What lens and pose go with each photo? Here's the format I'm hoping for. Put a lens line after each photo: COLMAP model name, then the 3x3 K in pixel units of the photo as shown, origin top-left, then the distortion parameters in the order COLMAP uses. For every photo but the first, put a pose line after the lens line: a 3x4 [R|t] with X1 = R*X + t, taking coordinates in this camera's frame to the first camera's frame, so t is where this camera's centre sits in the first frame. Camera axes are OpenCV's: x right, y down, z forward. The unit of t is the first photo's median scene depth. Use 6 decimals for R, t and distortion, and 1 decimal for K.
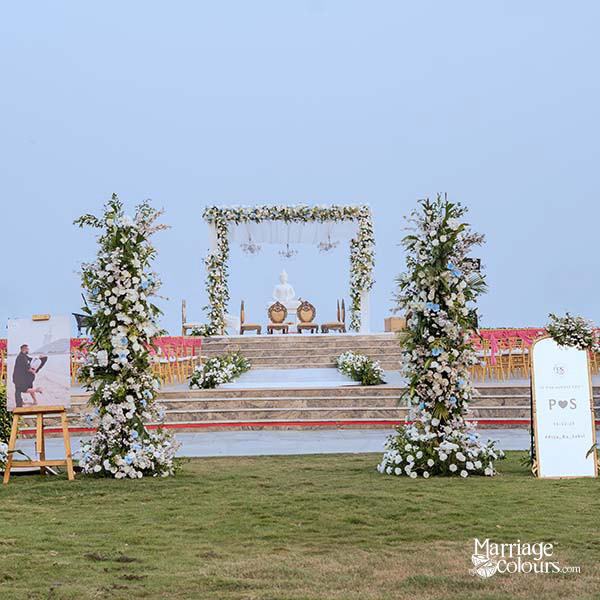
lens RADIAL K [[1780.9, 0, 299.4], [0, 1780.9, 300.9], [0, 0, 1]] dist [0.163095, 0.000000]
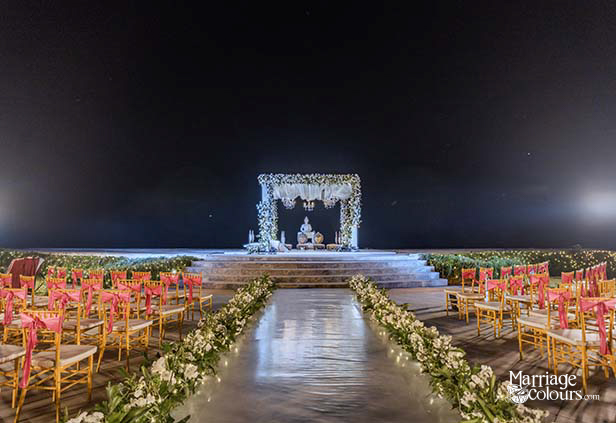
lens RADIAL K [[405.1, 0, 310.4], [0, 405.1, 211.6], [0, 0, 1]] dist [0.001423, 0.000003]
pose [[0.999851, 0.017233, -0.000194, -0.007893], [-0.017222, 0.998683, -0.048327, -0.001166], [-0.000639, 0.048324, 0.998832, 0.990932]]
